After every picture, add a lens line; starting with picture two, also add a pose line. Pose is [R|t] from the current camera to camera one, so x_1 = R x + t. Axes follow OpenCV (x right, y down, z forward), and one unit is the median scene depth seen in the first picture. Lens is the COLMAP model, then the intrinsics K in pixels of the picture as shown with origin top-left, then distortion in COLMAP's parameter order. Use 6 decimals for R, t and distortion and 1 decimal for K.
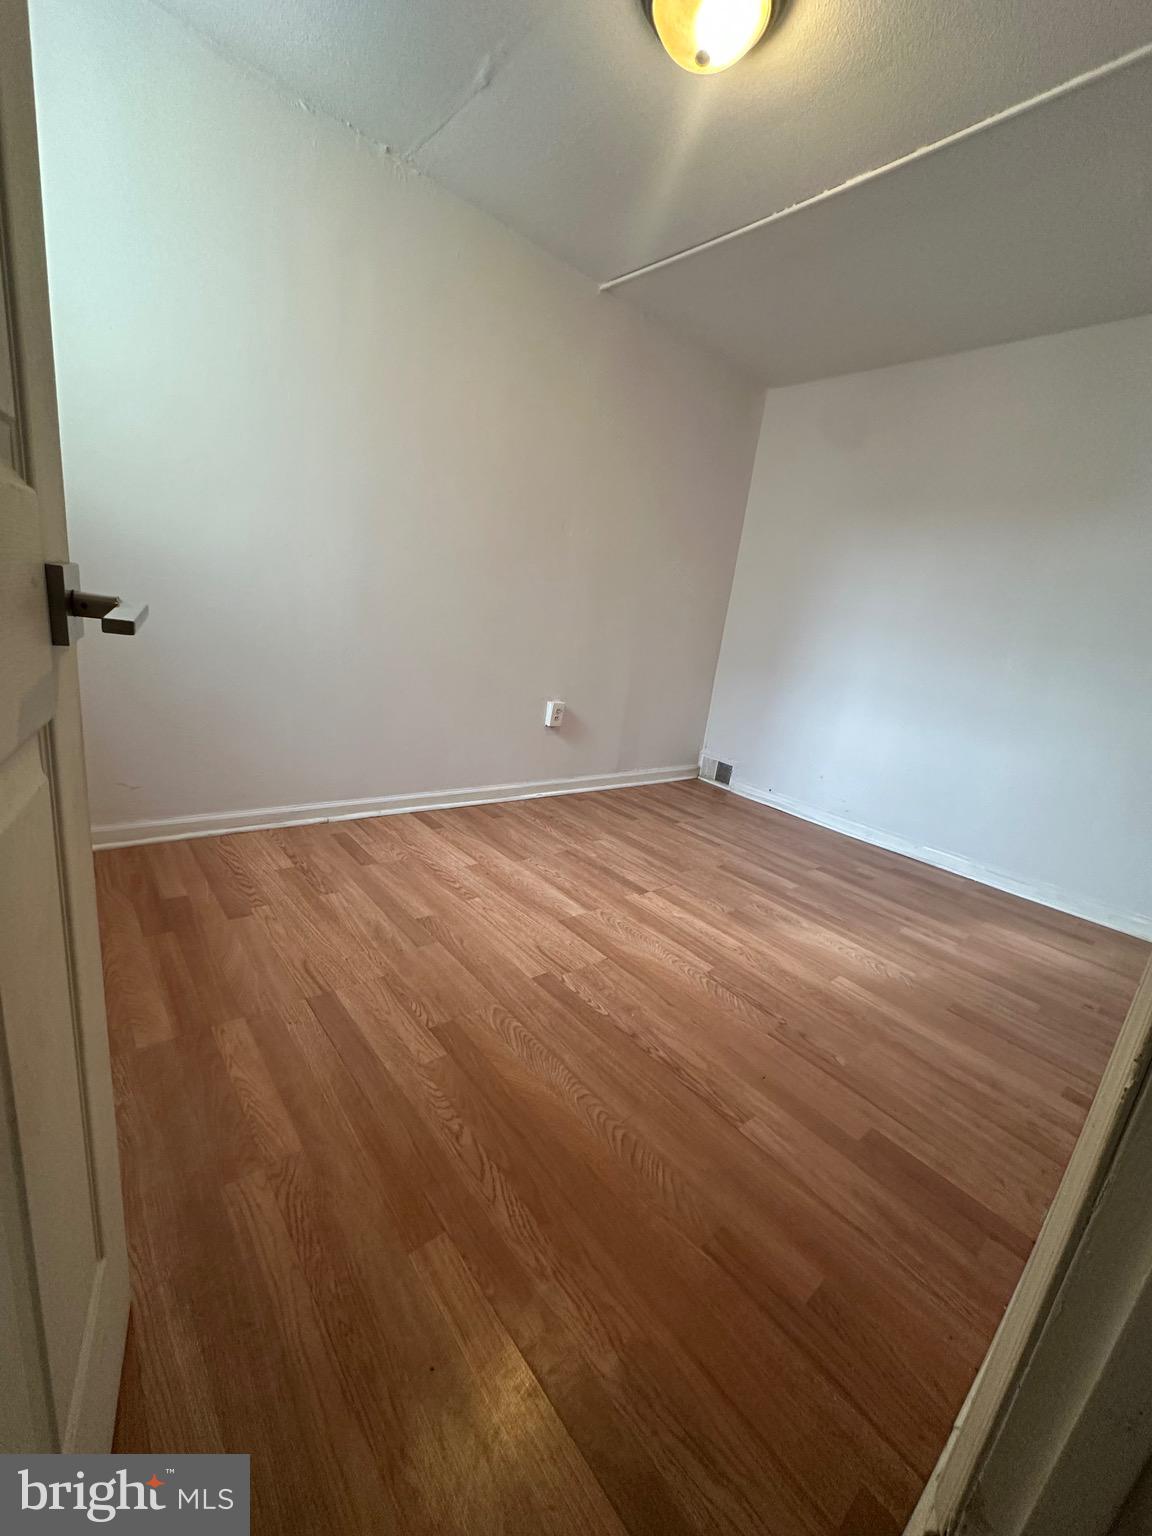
lens RADIAL K [[611.6, 0, 581.6], [0, 611.6, 770.9], [0, 0, 1]] dist [-0.001895, -0.000617]
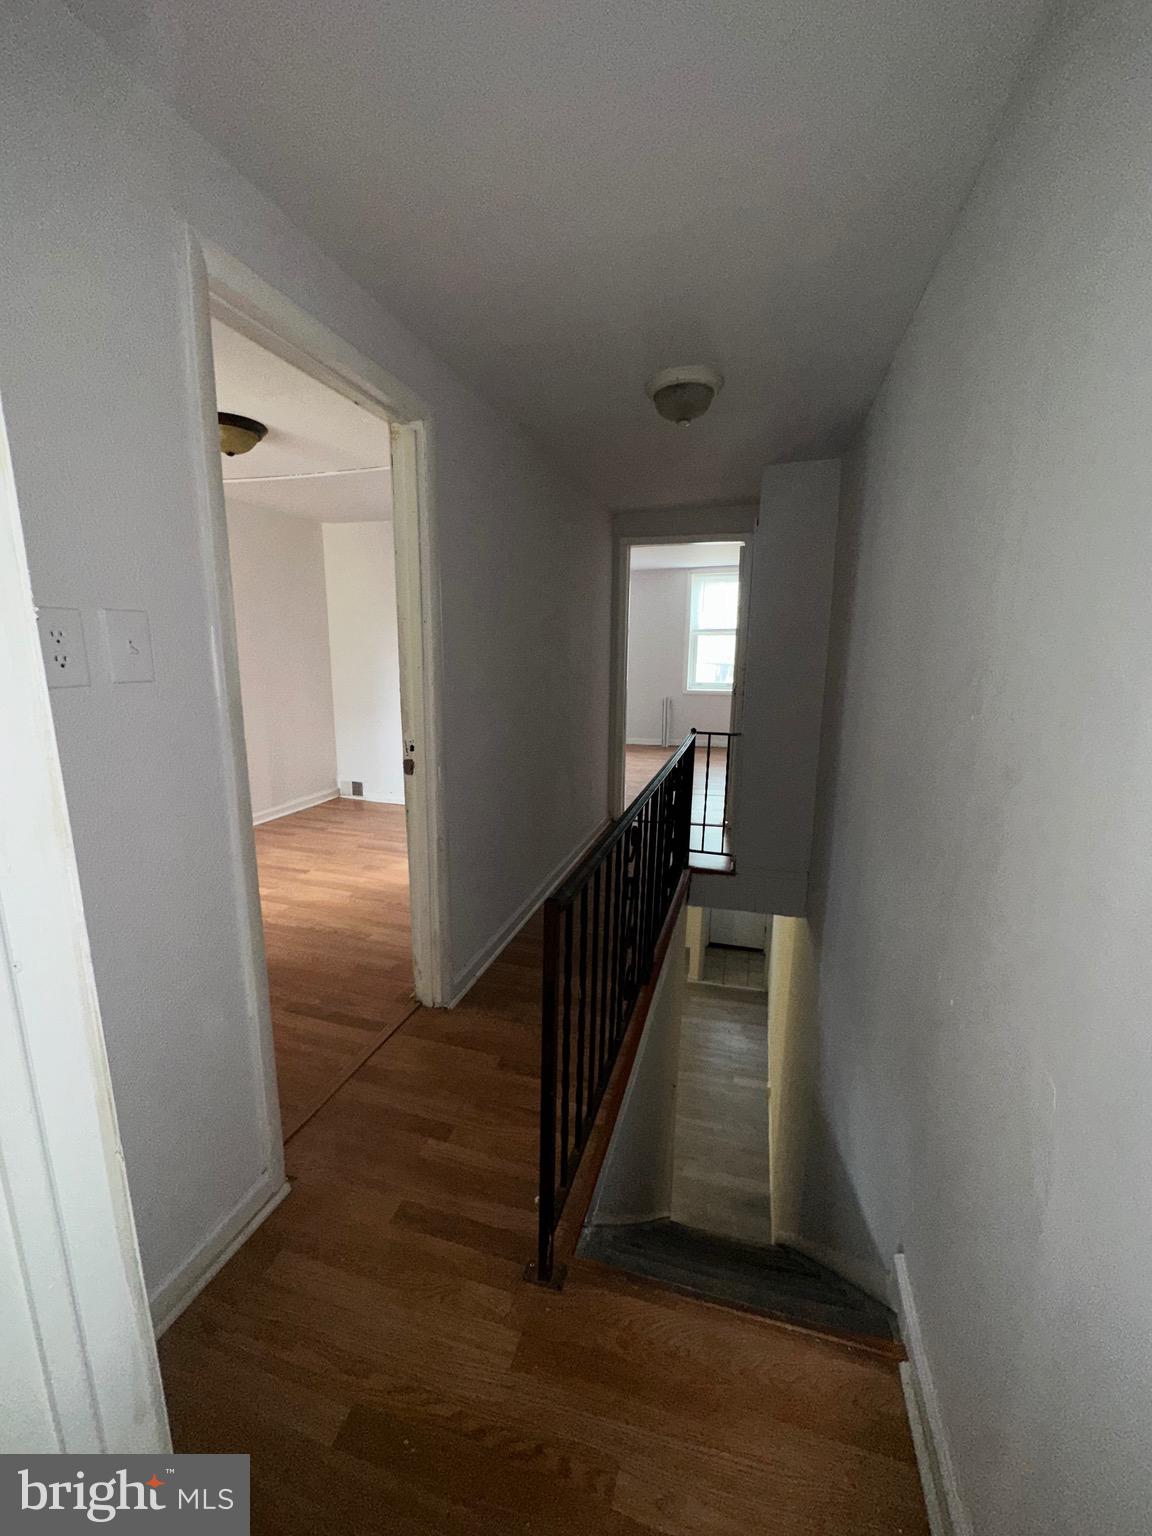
lens RADIAL K [[611.6, 0, 570.1], [0, 611.6, 776.7], [0, 0, 1]] dist [-0.001895, -0.000617]
pose [[0.848534, -0.227242, 0.477862, -0.025509], [0.230668, 0.971618, 0.052447, 0.026149], [-0.476217, 0.065724, 0.876868, -0.745363]]
